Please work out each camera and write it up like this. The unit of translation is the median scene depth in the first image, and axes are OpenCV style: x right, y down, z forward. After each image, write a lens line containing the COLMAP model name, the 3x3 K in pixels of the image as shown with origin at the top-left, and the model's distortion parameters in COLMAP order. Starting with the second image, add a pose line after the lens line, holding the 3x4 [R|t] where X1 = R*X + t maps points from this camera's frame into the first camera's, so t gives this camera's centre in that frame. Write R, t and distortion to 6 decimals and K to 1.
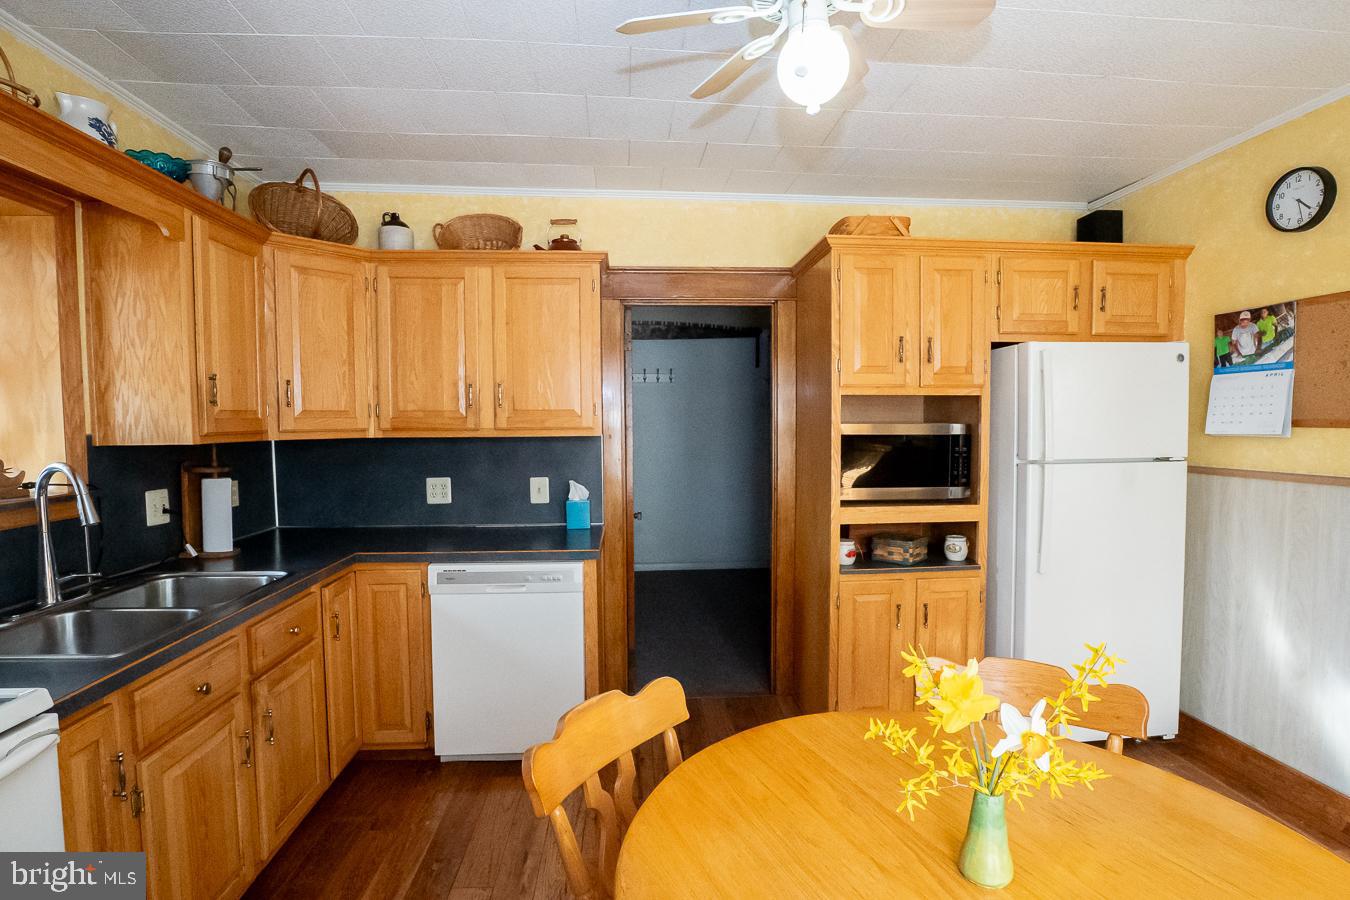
lens RADIAL K [[659.7, 0, 675.0], [0, 659.7, 450.0], [0, 0, 1]] dist [-0.031609, 0.000100]
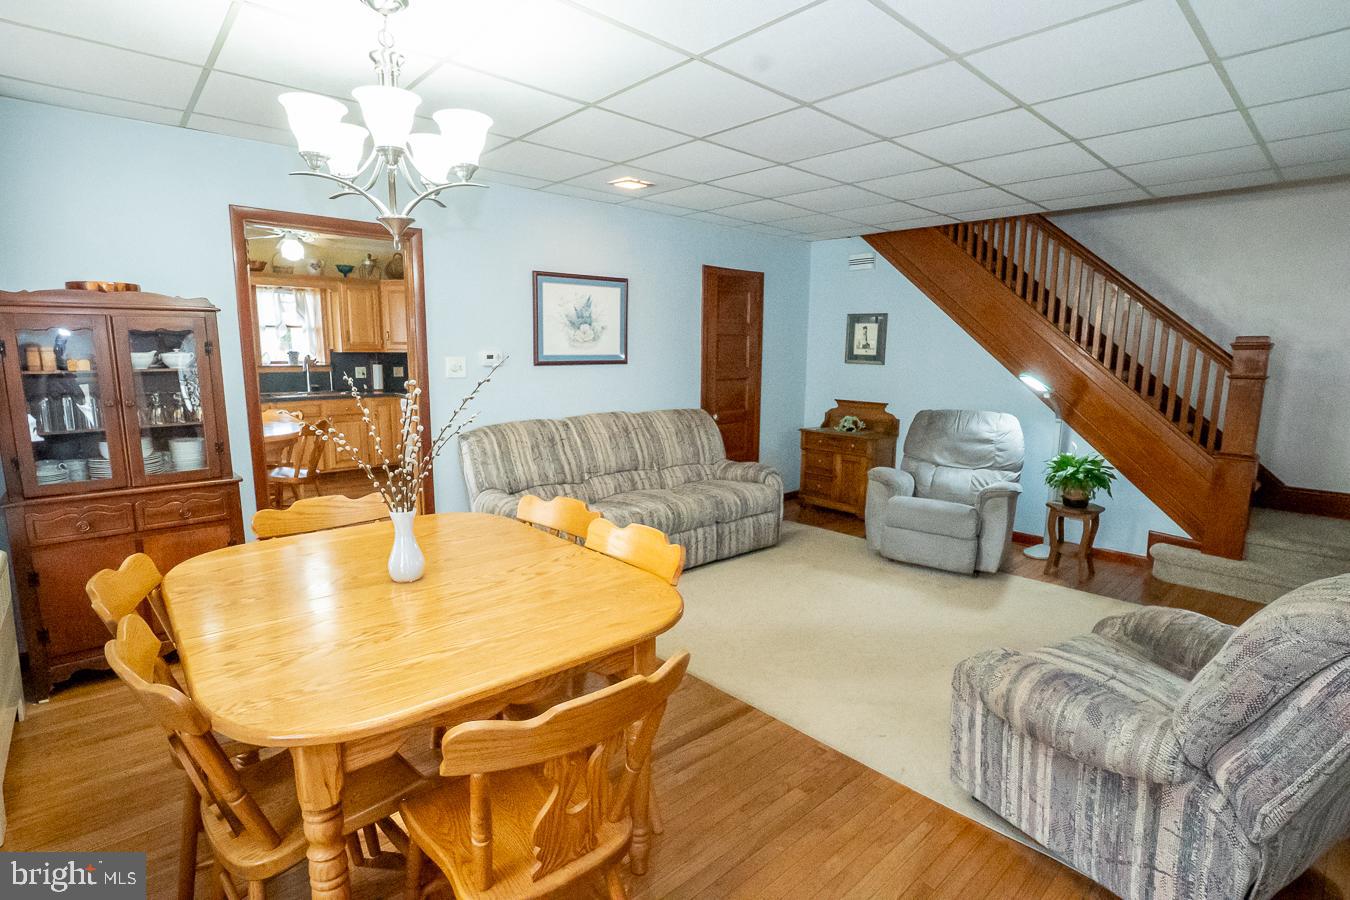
lens RADIAL K [[659.7, 0, 675.0], [0, 659.7, 450.0], [0, 0, 1]] dist [-0.031609, 0.000100]
pose [[0.609025, 0.127840, -0.782781, 2.558233], [-0.048810, 0.991095, 0.123886, -0.008776], [0.791648, -0.037242, 0.609842, 0.215294]]
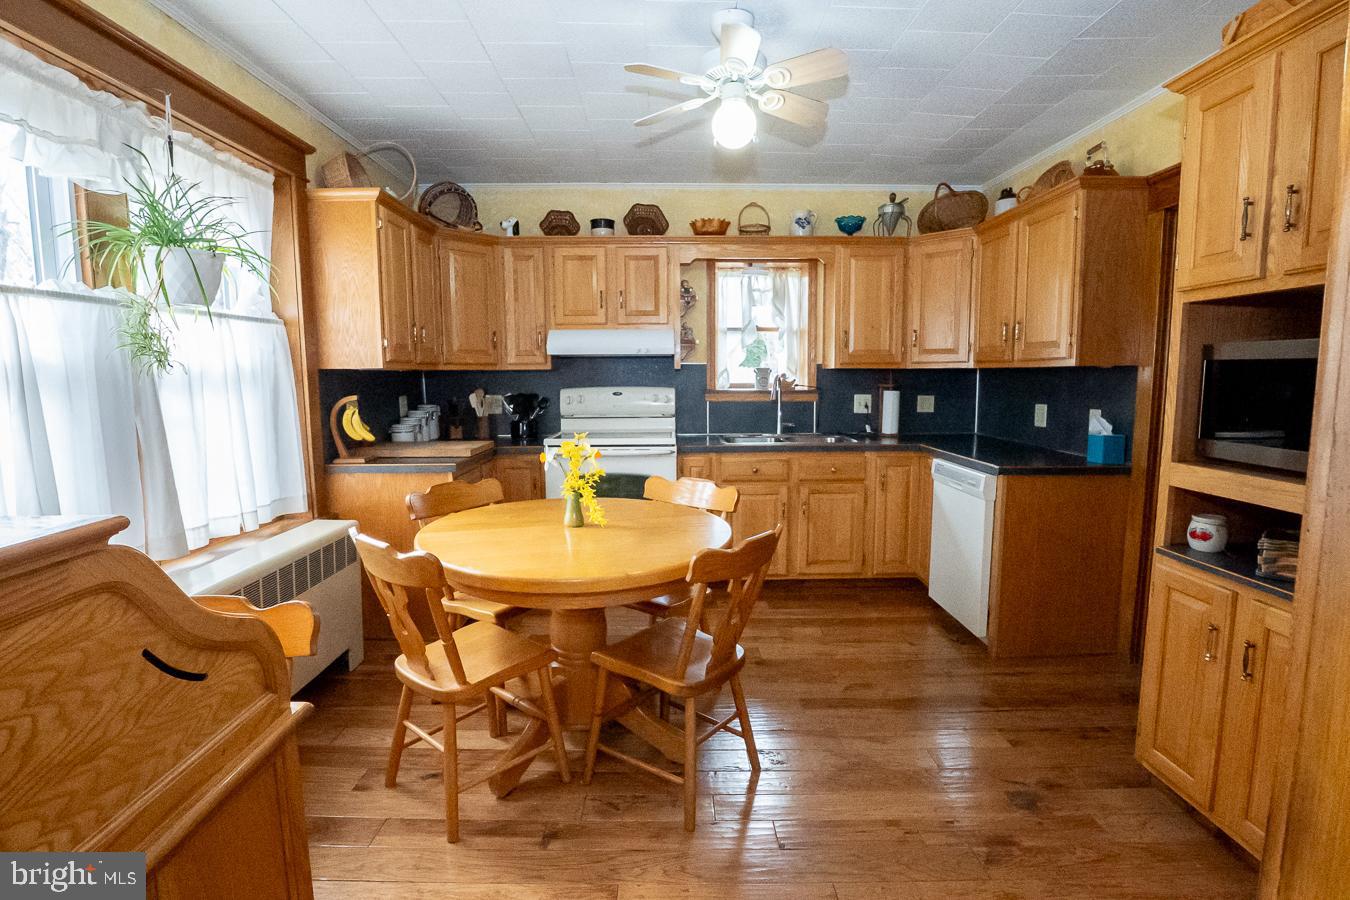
lens RADIAL K [[659.7, 0, 675.0], [0, 659.7, 450.0], [0, 0, 1]] dist [-0.031609, 0.000100]
pose [[-0.066329, 0.120129, -0.990540, 1.058712], [-0.042276, 0.991496, 0.123076, 0.009417], [0.996902, 0.050040, -0.060686, 0.535194]]
